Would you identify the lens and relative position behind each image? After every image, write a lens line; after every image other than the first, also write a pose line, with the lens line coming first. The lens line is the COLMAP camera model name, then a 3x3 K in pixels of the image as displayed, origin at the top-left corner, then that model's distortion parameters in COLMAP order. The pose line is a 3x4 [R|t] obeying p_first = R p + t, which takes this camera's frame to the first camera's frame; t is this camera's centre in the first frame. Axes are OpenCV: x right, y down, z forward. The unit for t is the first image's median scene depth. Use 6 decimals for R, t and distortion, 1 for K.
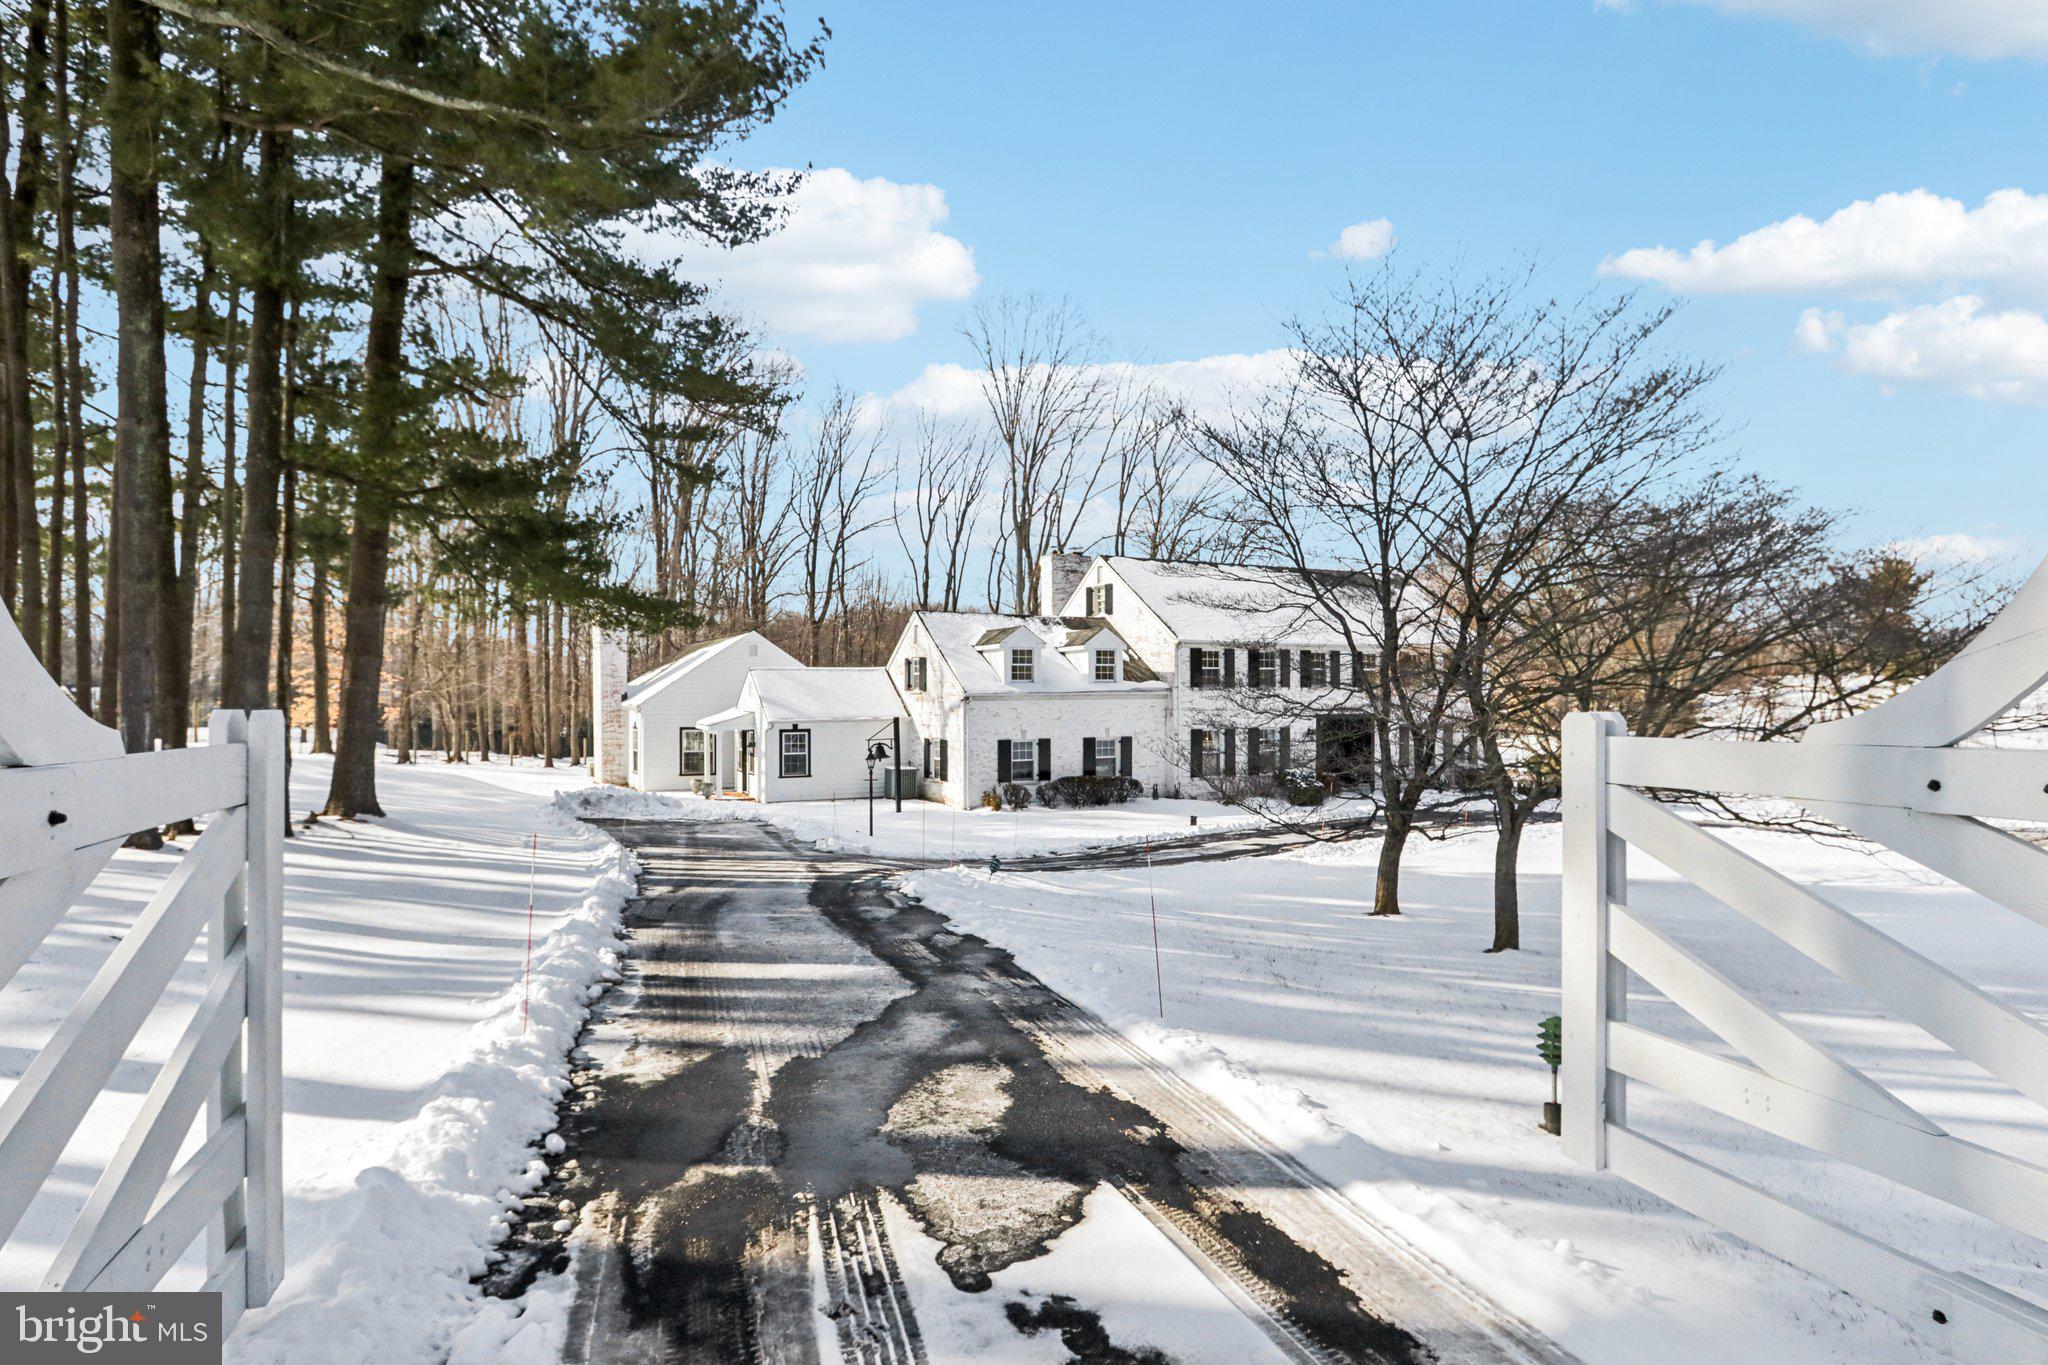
lens RADIAL K [[1165.8, 0, 982.1], [0, 1165.8, 685.2], [0, 0, 1]] dist [-0.000330, 0.000036]
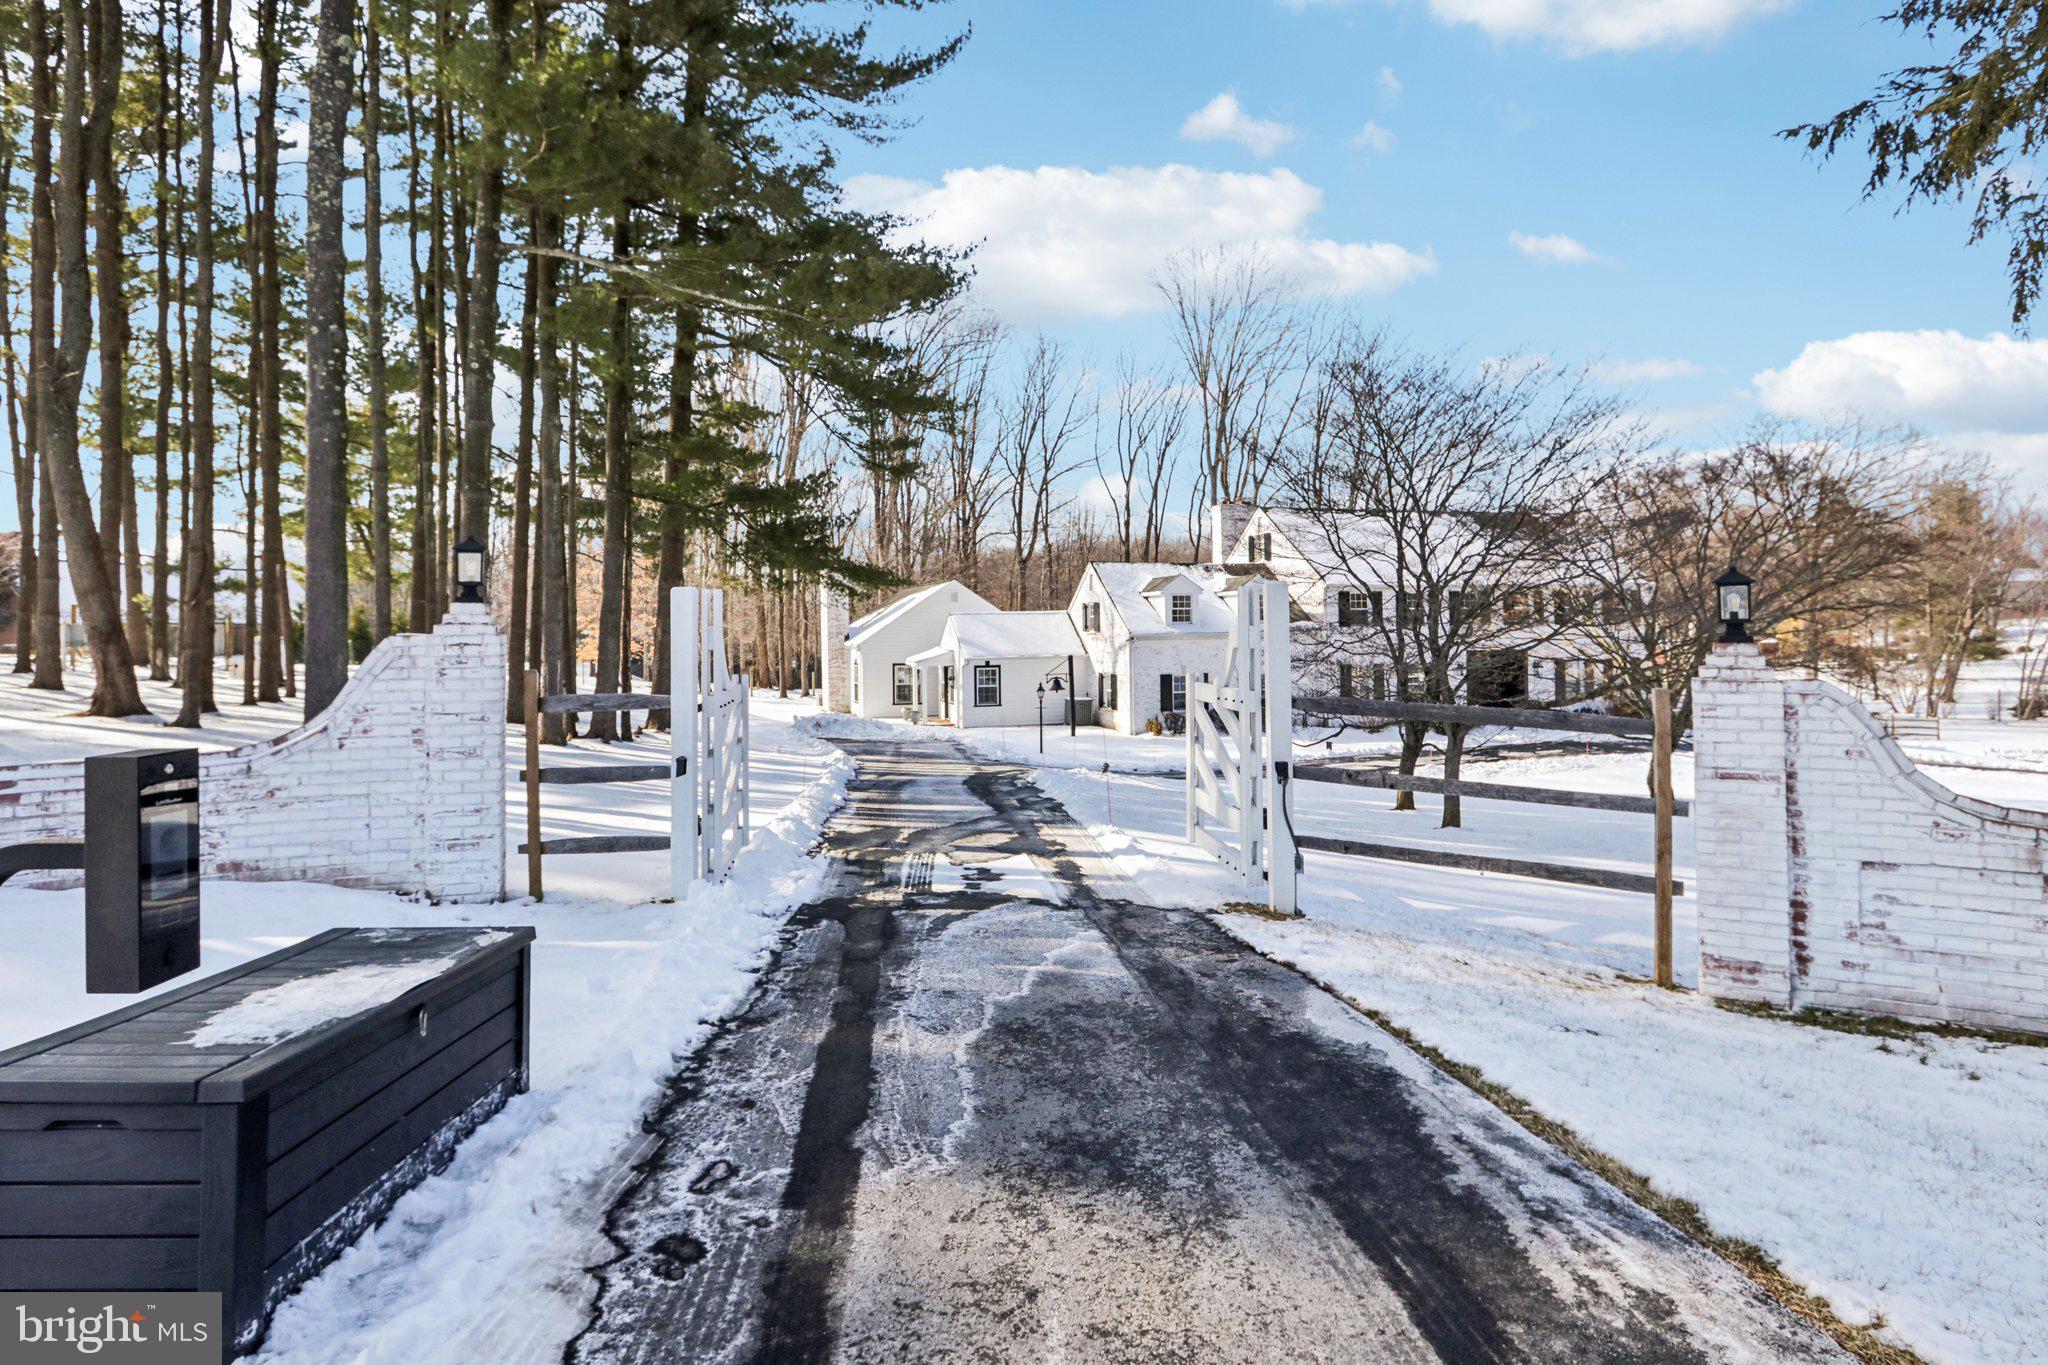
lens RADIAL K [[1167.9, 0, 994.5], [0, 1167.9, 610.6], [0, 0, 1]] dist [-0.000044, 0.000050]
pose [[0.985106, -0.009760, -0.171673, 0.046954], [0.008770, 0.999940, -0.006522, -0.009124], [0.171727, 0.004919, 0.985132, -0.150053]]
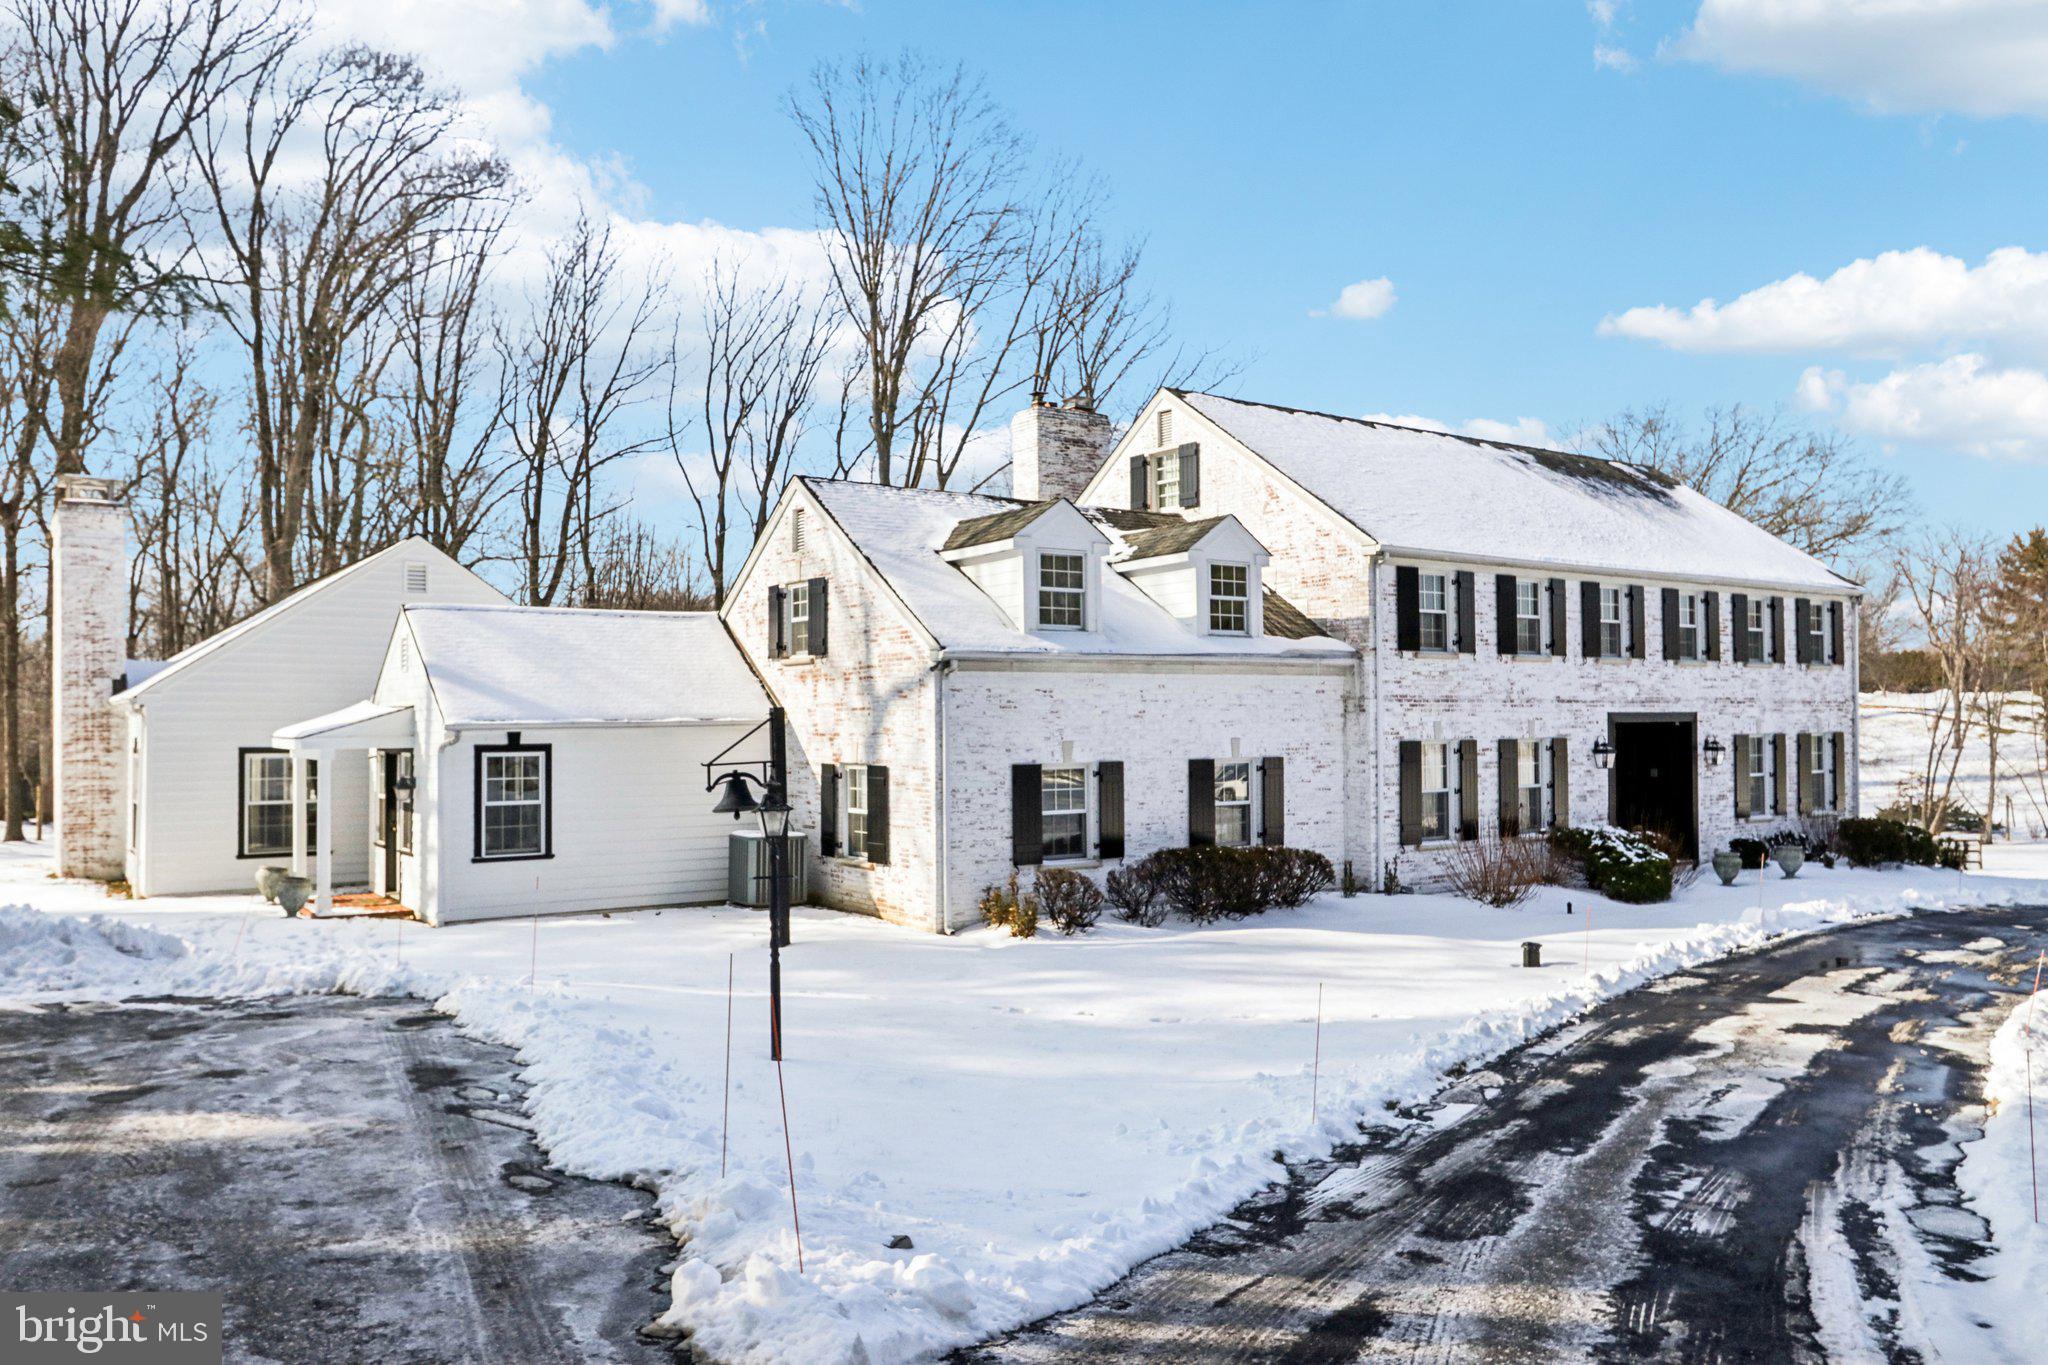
lens RADIAL K [[1616.5, 0, 1024.0], [0, 1616.5, 682.5], [0, 0, 1]] dist [0.003251, 0.003580]
pose [[0.988459, 0.000025, 0.151486, -0.065406], [0.002679, 0.999841, -0.017646, 0.025321], [-0.151462, 0.017848, 0.988302, 0.386013]]
